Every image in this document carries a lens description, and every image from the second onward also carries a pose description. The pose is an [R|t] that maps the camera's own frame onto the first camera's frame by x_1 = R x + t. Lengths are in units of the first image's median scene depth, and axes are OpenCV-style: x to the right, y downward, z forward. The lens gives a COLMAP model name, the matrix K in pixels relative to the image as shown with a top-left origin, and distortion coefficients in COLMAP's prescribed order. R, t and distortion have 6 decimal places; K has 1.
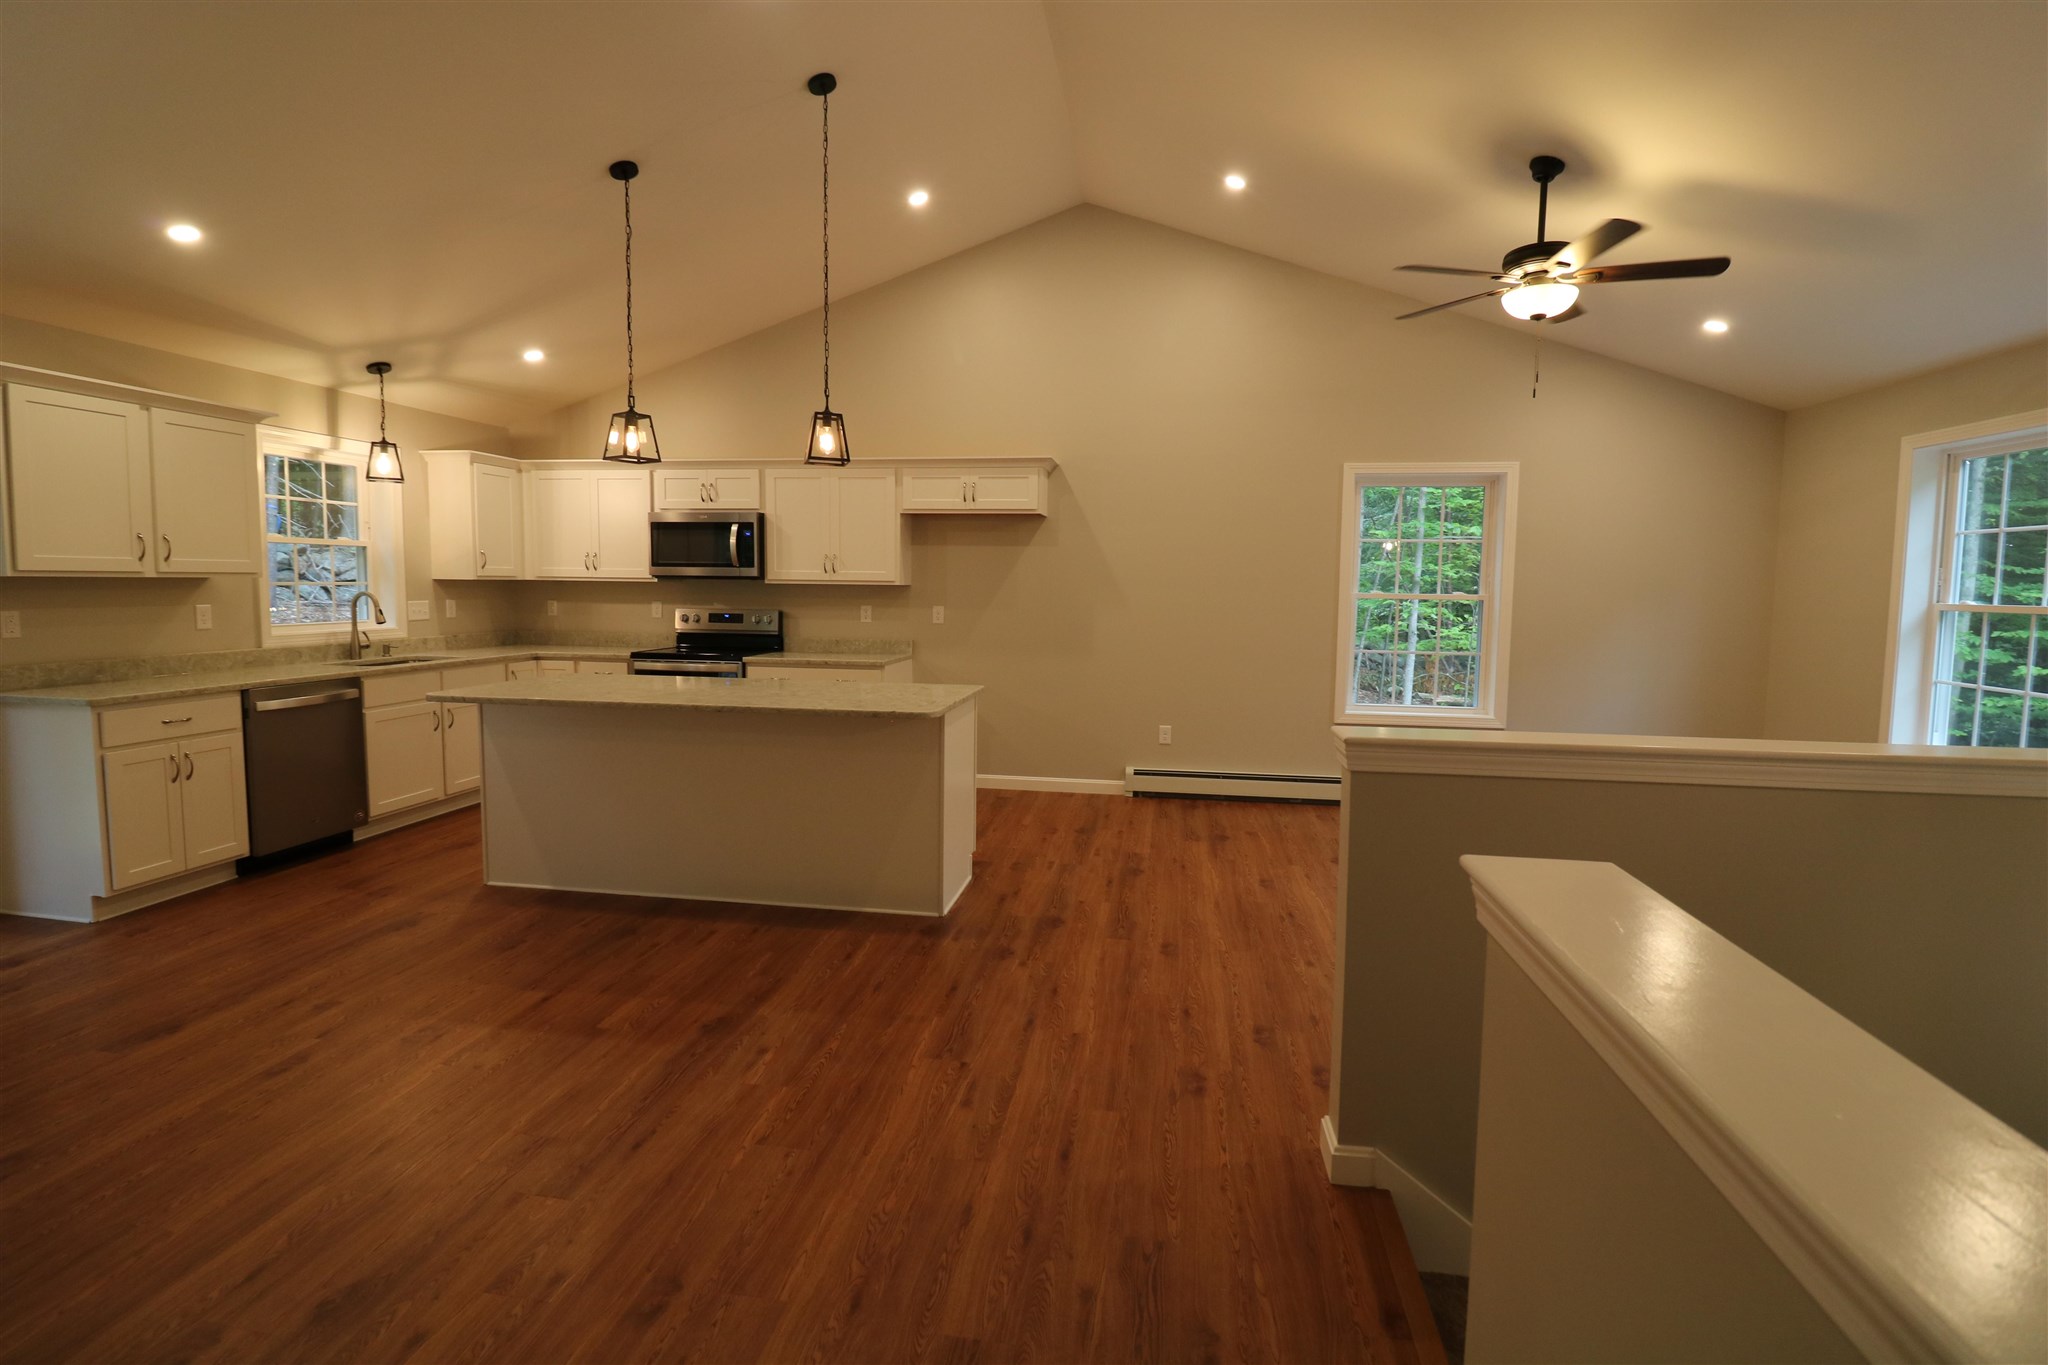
lens RADIAL K [[944.1, 0, 1030.8], [0, 944.1, 660.3], [0, 0, 1]] dist [0.001628, -0.015109]
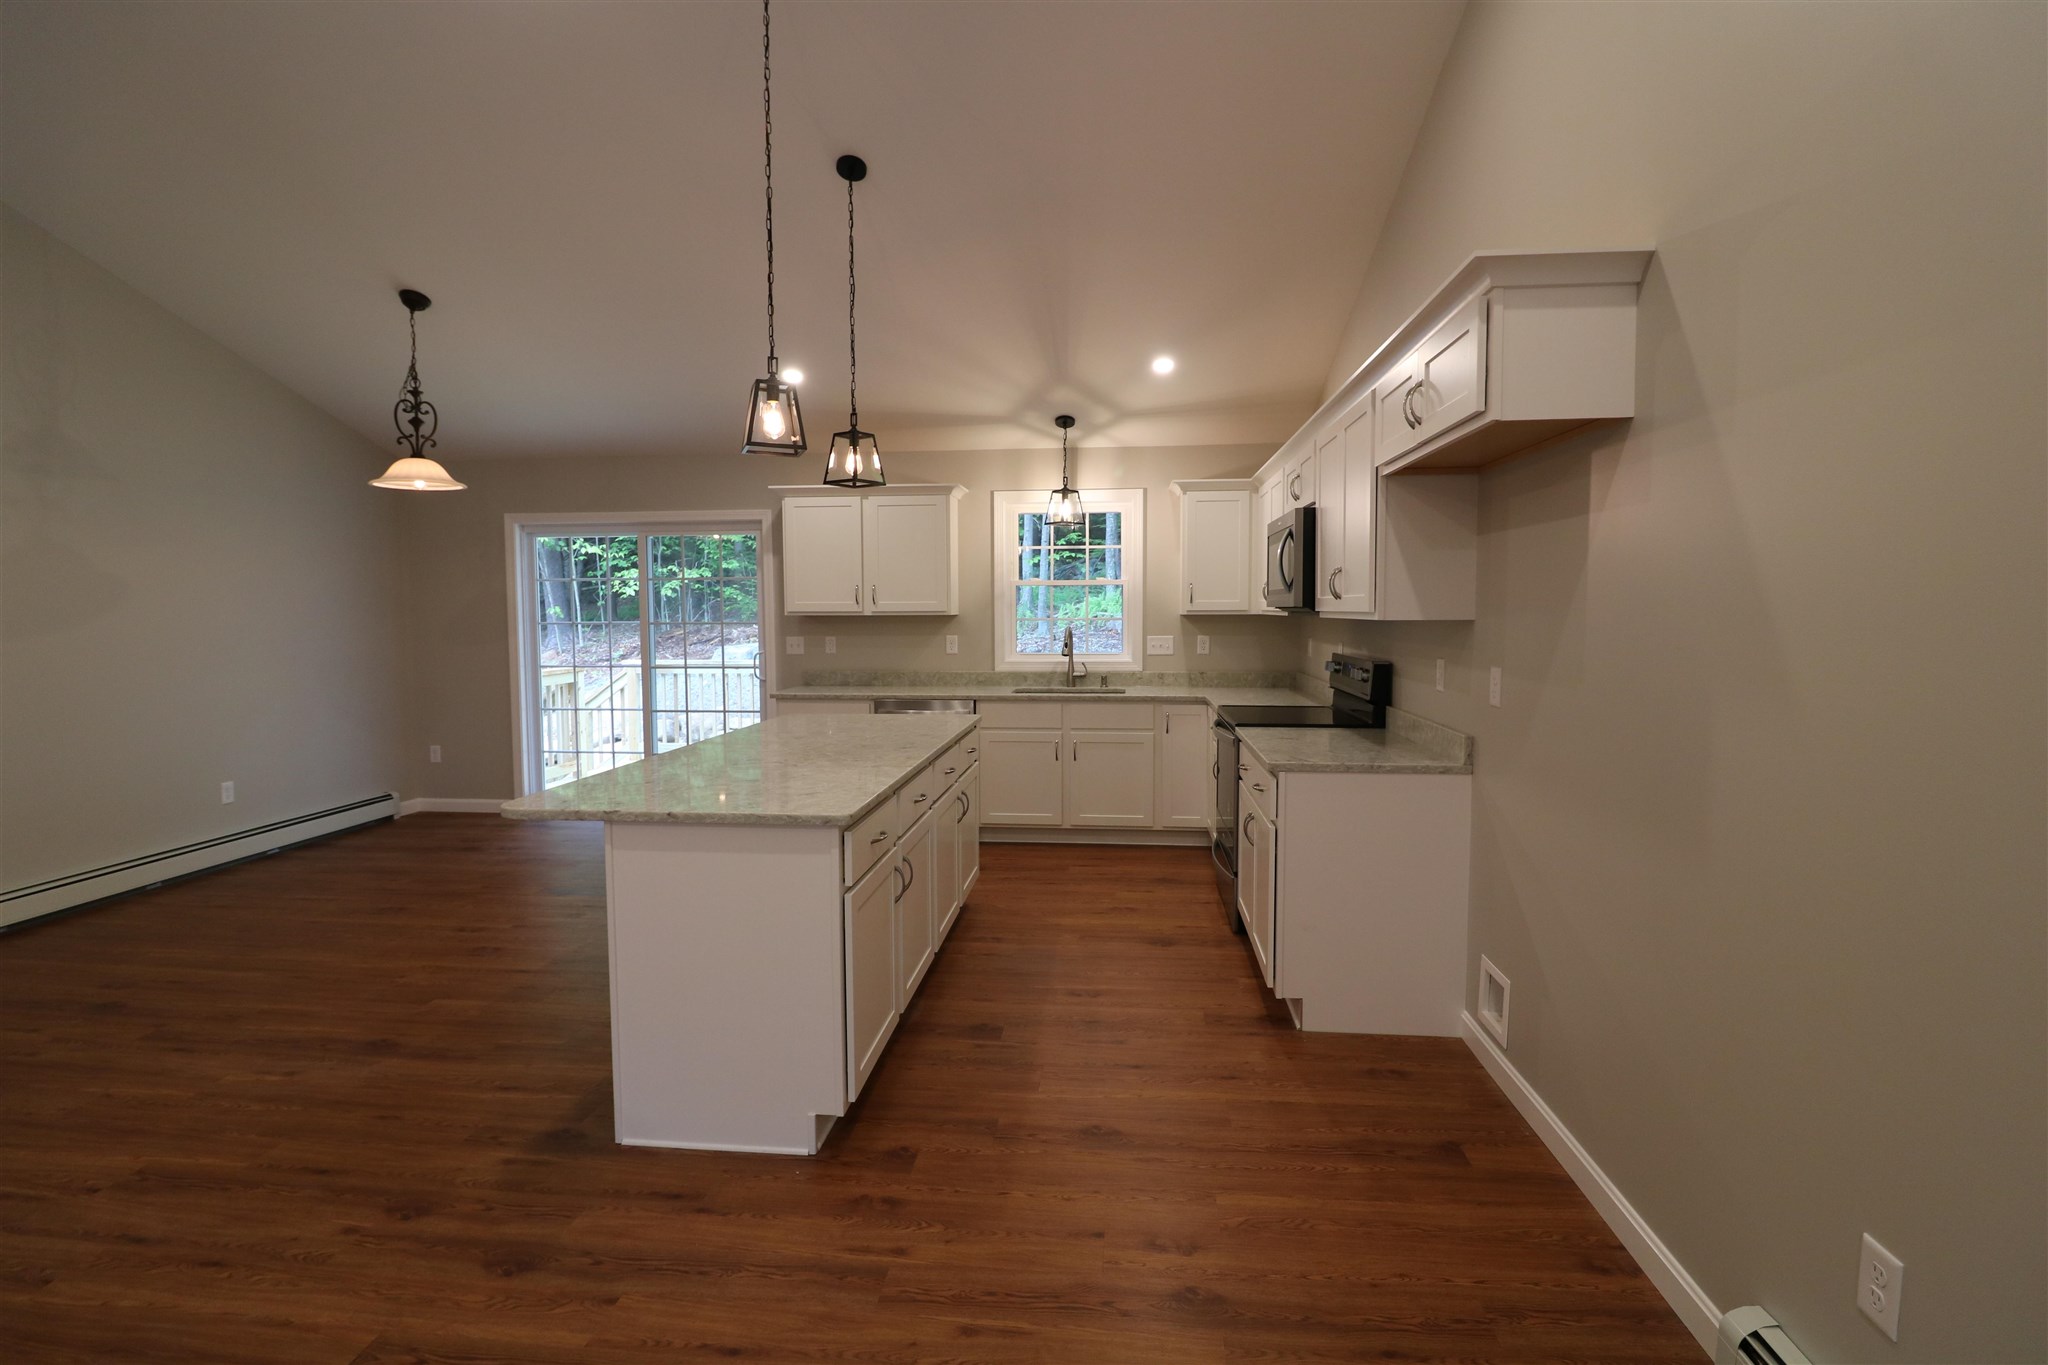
lens RADIAL K [[944.5, 0, 1034.1], [0, 944.5, 664.4], [0, 0, 1]] dist [0.000300, -0.013612]
pose [[0.056495, 0.046874, -0.997302, 0.504079], [-0.077297, 0.996104, 0.042439, -0.091886], [0.995406, 0.074691, 0.059898, 1.134984]]
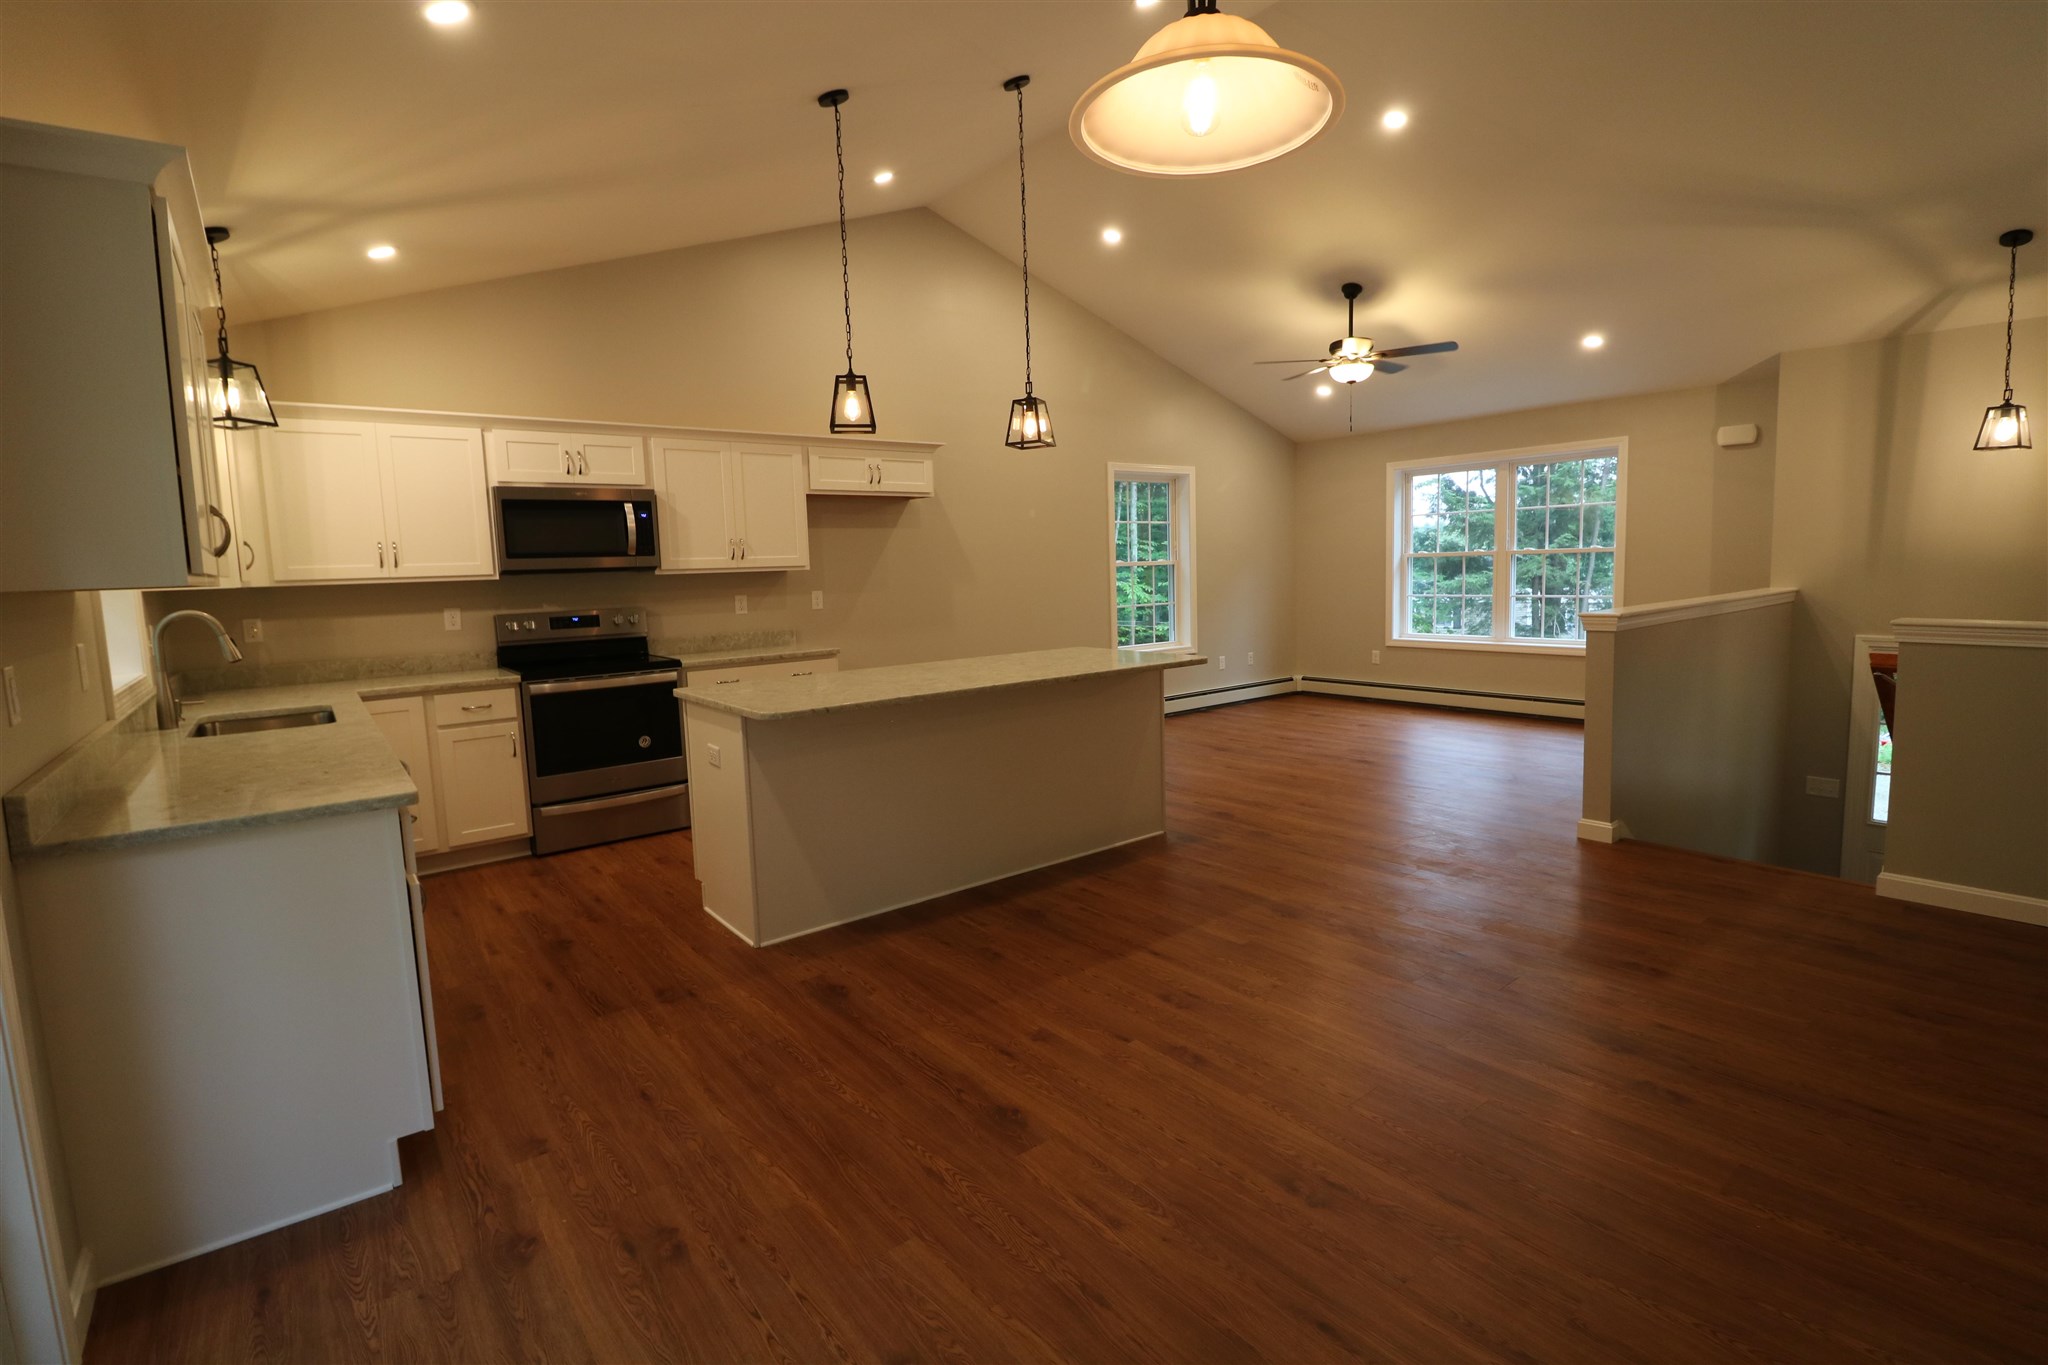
lens RADIAL K [[944.5, 0, 1034.1], [0, 944.5, 664.4], [0, 0, 1]] dist [0.000300, -0.013612]
pose [[0.679773, -0.110810, 0.725004, -0.981550], [0.100338, 0.993277, 0.057735, -0.025176], [-0.726527, 0.033499, 0.686321, 0.270370]]
